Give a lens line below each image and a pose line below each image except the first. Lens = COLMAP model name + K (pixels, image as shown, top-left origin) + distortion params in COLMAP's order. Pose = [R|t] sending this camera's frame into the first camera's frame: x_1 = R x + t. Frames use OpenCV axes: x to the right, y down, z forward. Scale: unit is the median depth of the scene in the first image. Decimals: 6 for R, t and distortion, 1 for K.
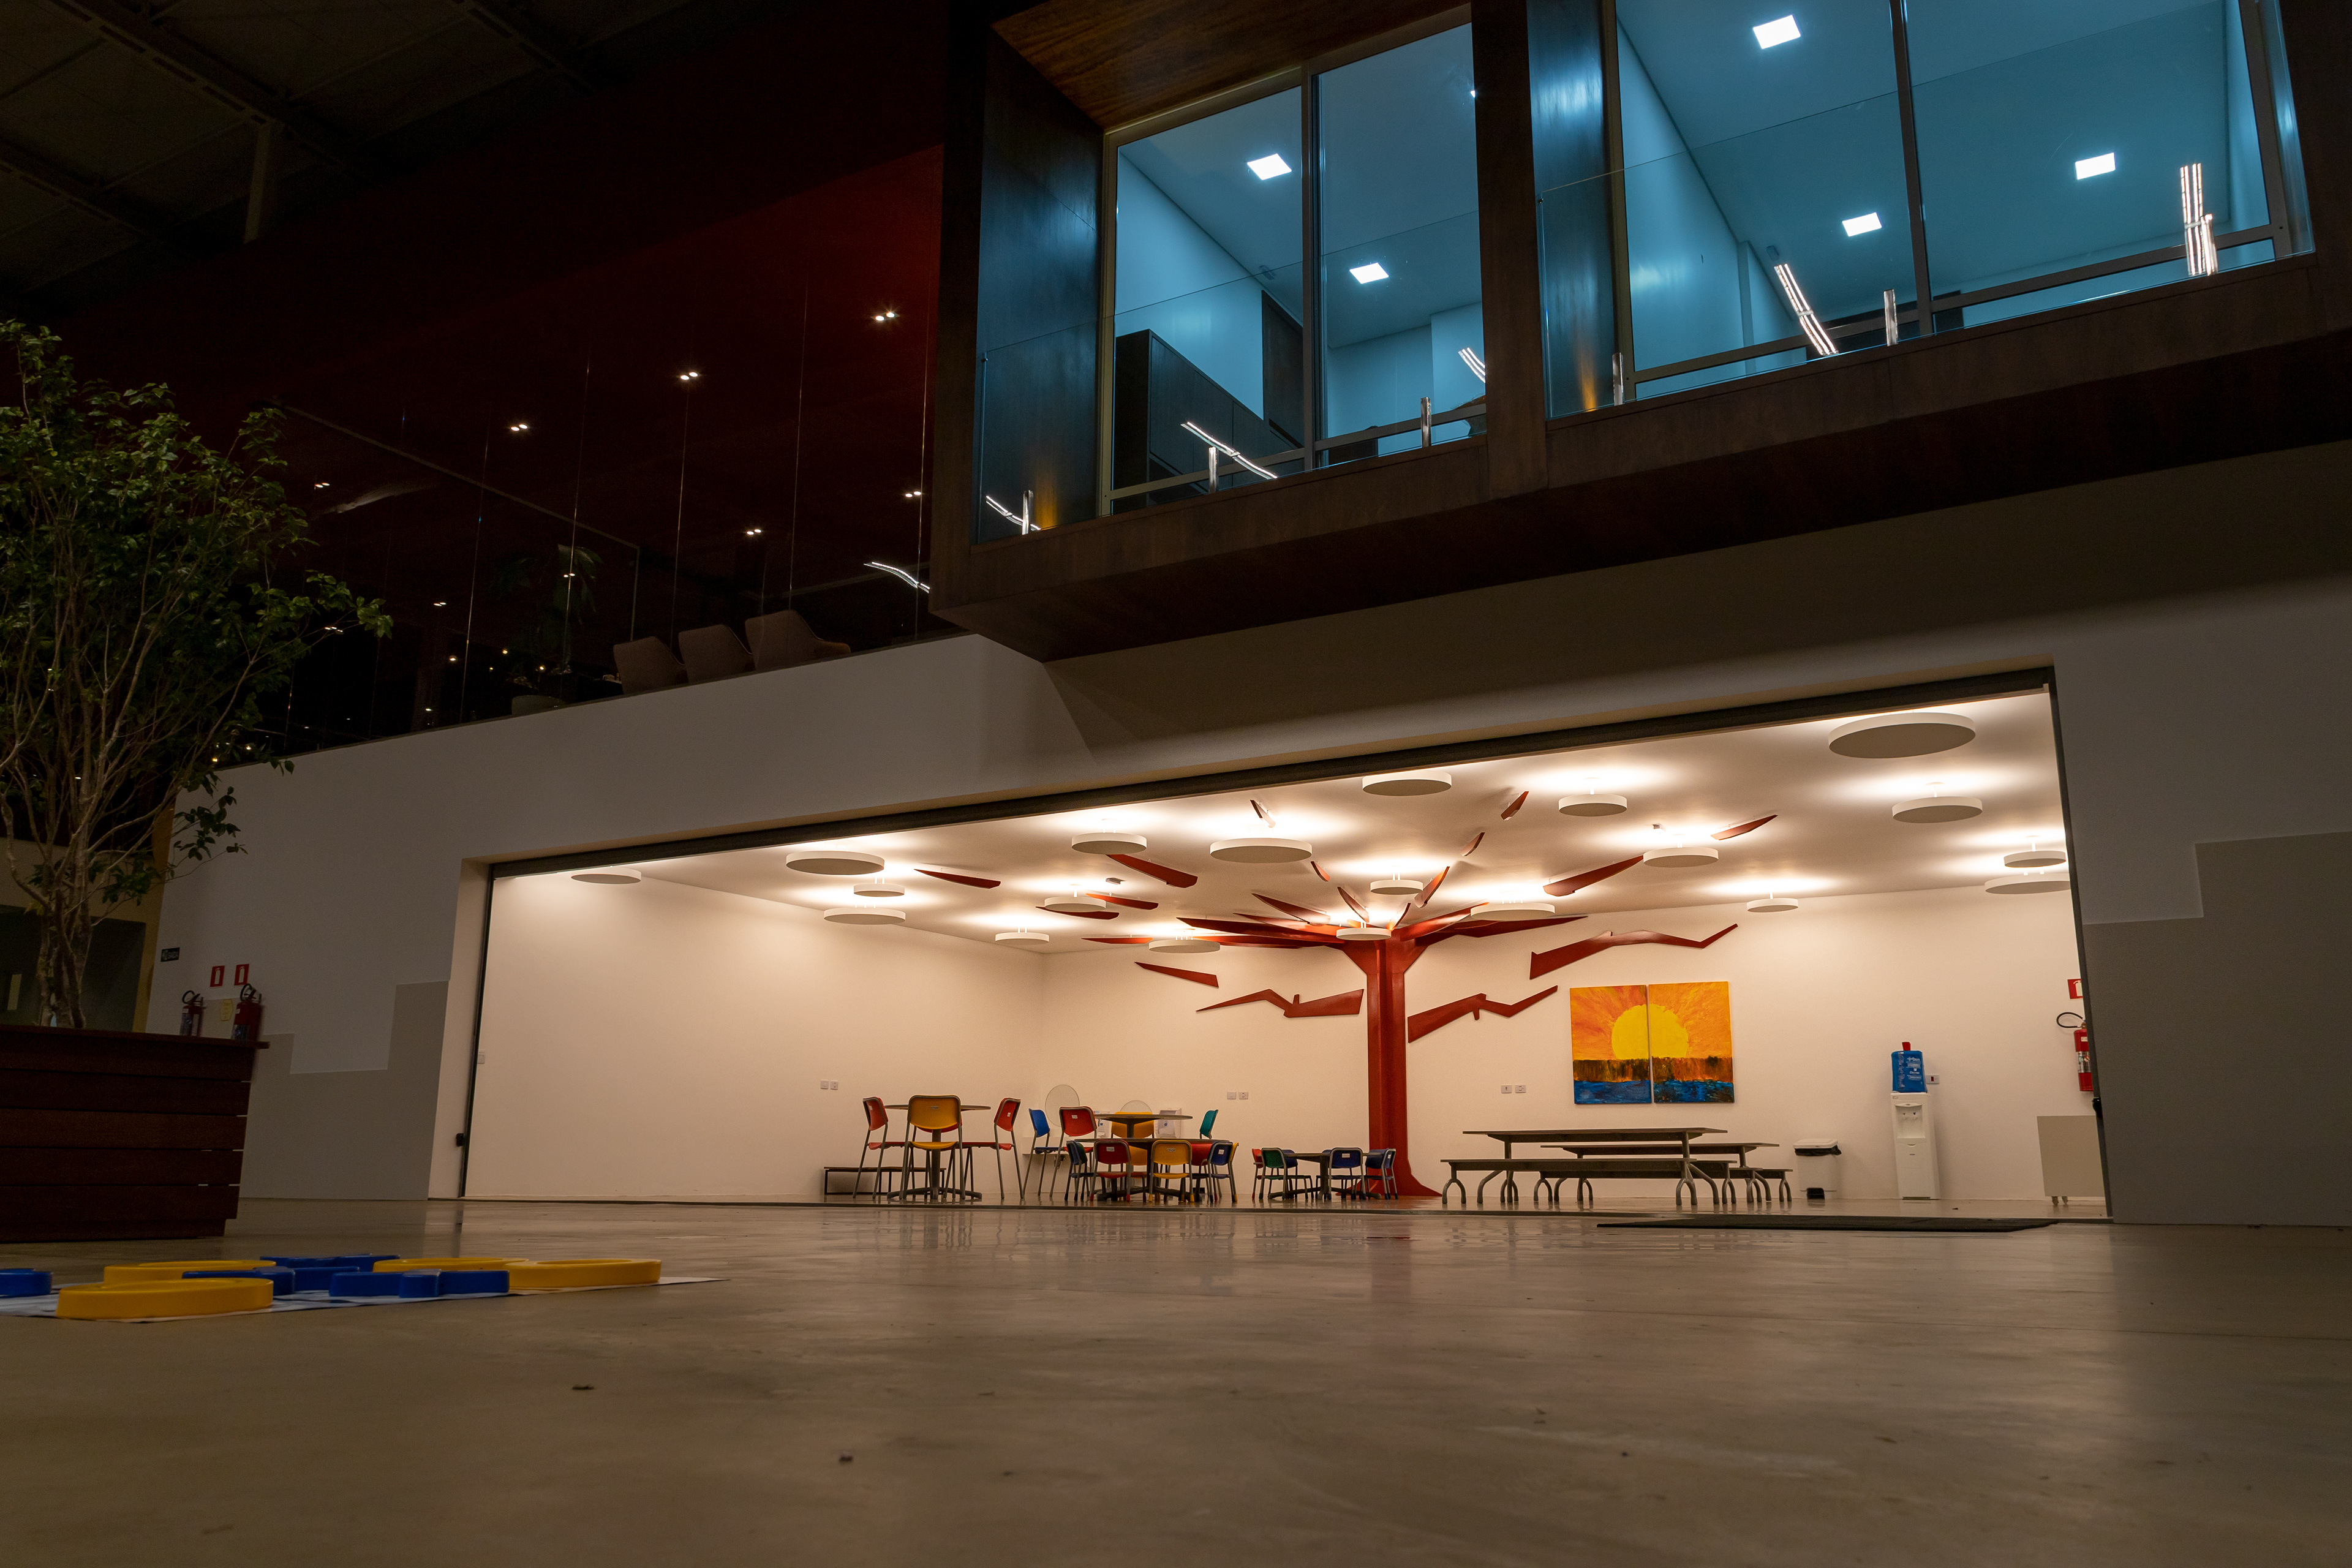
lens RADIAL K [[1693.2, 0, 1174.2], [0, 1693.2, 789.3], [0, 0, 1]] dist [0.008809, 0.001879]
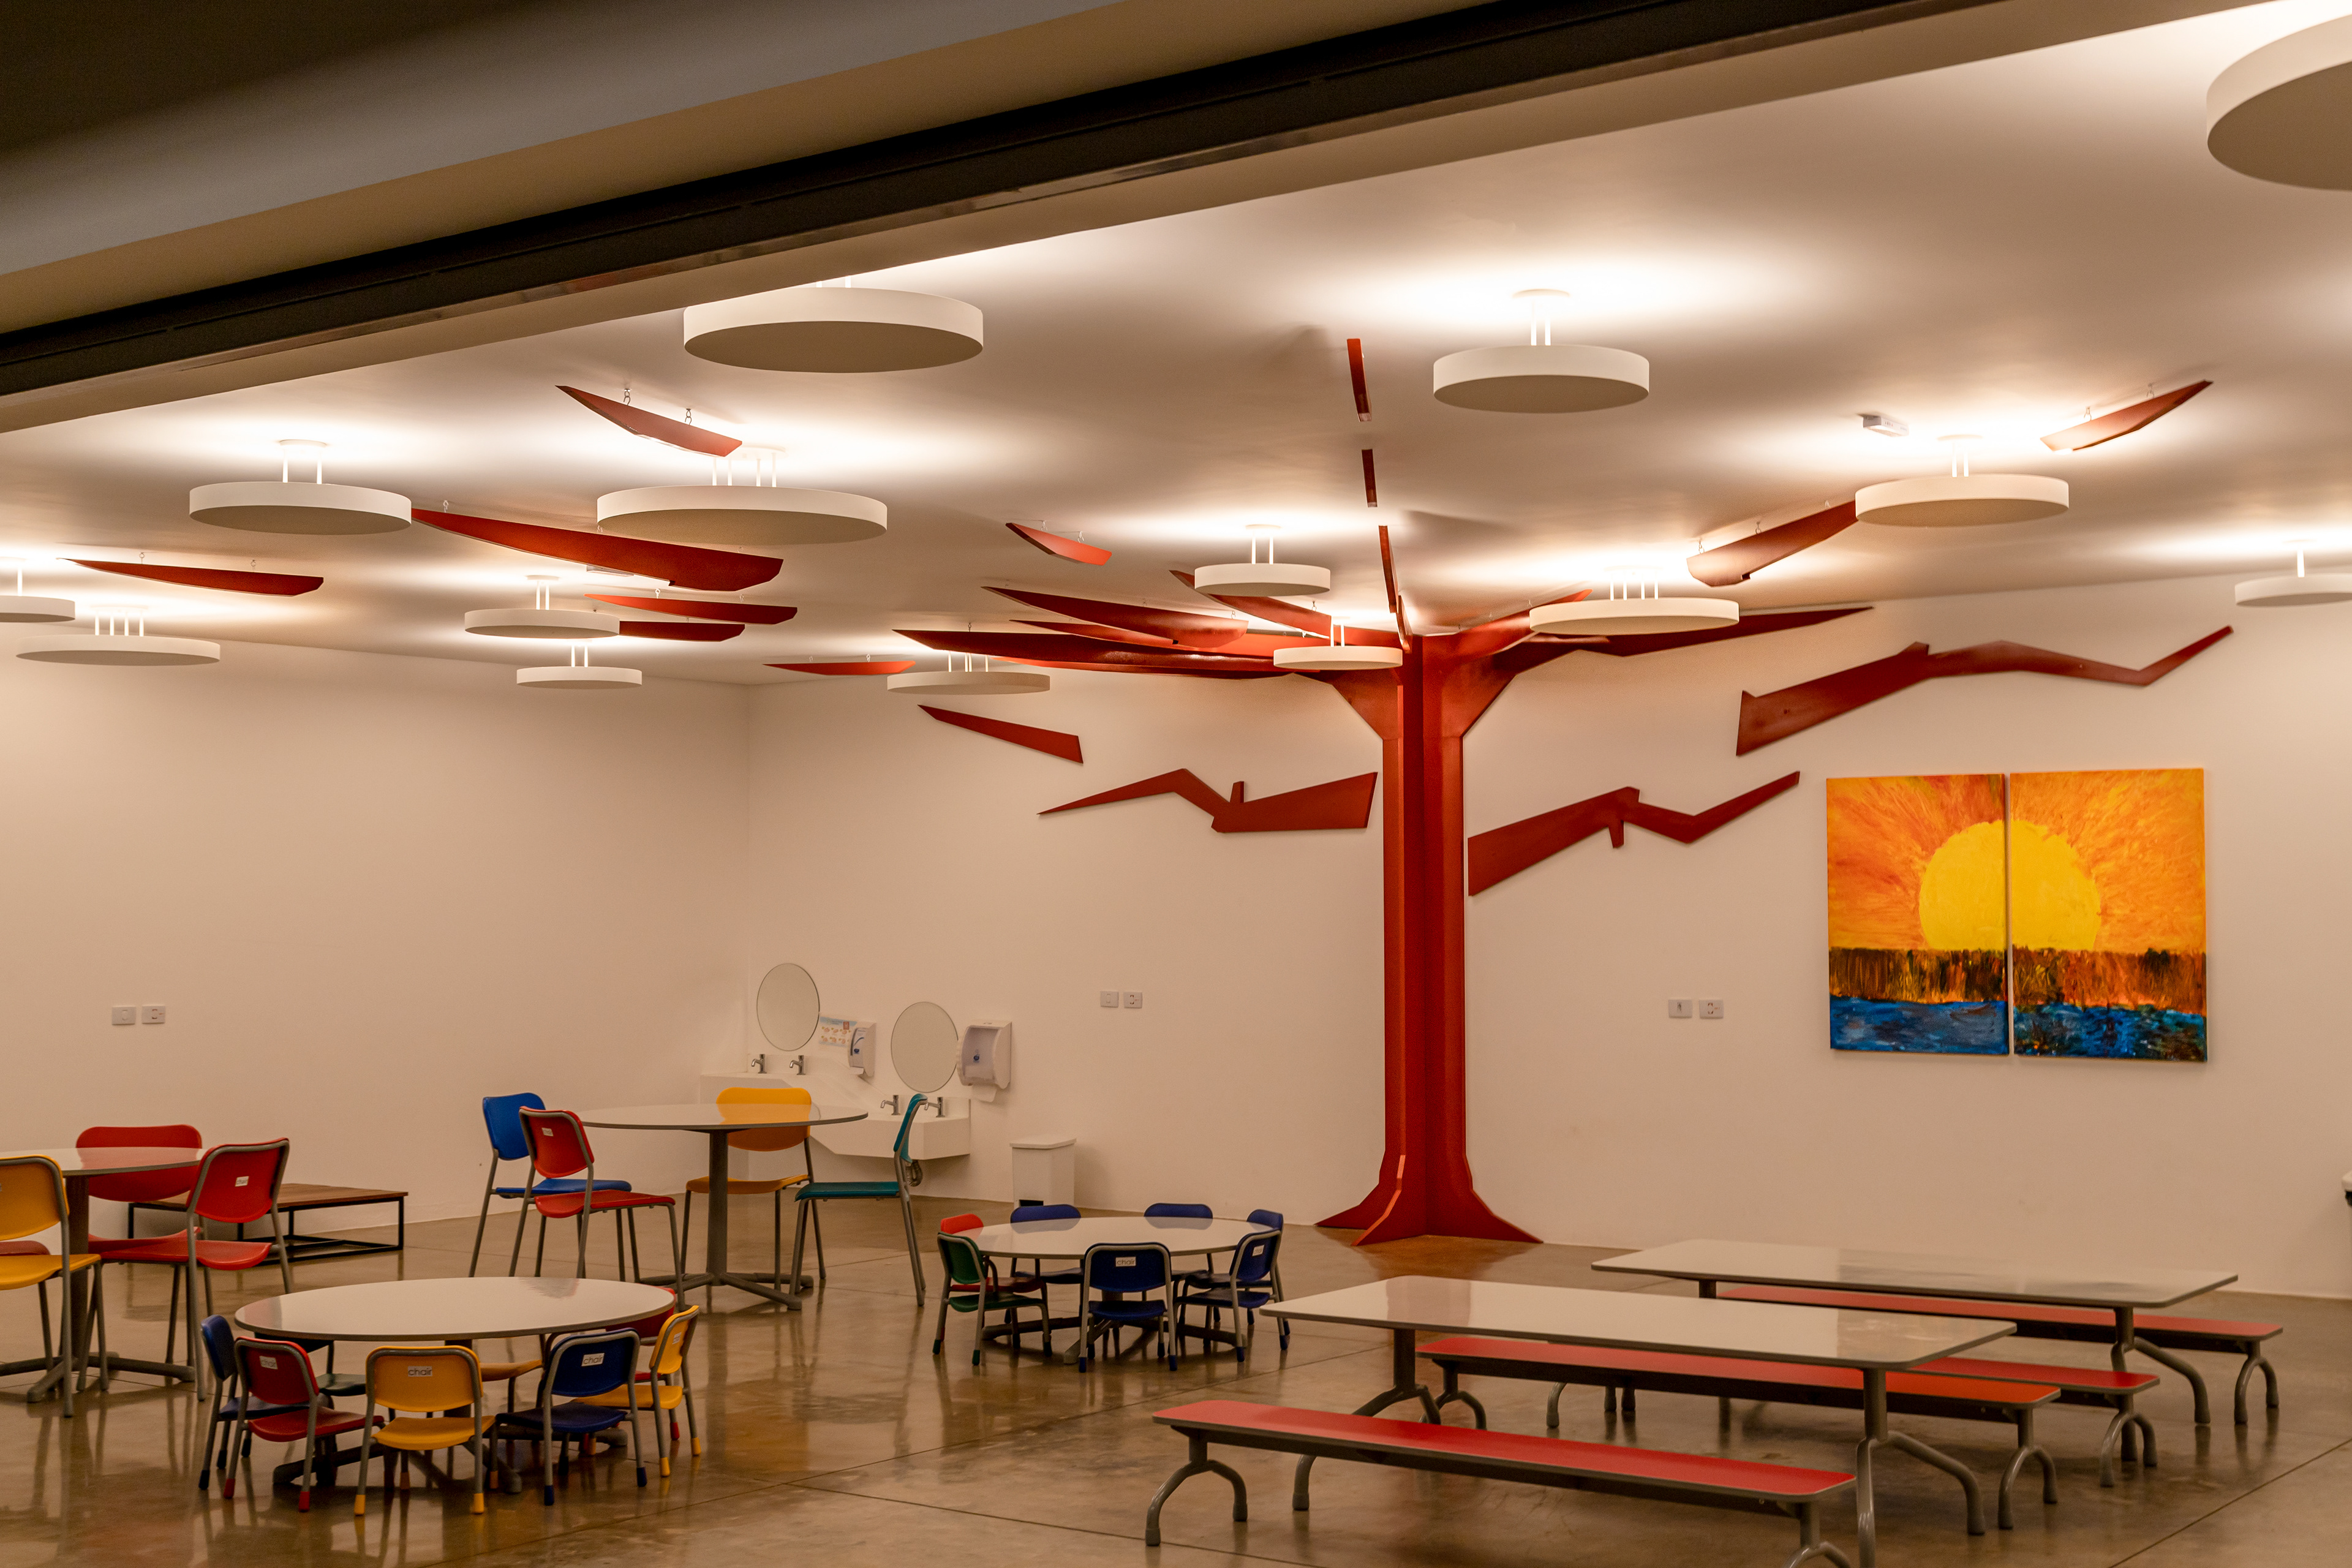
lens RADIAL K [[2761.0, 0, 1175.3], [0, 2761.0, 776.0], [0, 0, 1]] dist [0.016923, 0.000000]
pose [[0.993525, -0.012195, -0.112960, 0.154014], [0.031204, 0.985278, 0.168087, -0.003468], [0.109248, -0.170523, 0.979279, 0.318664]]
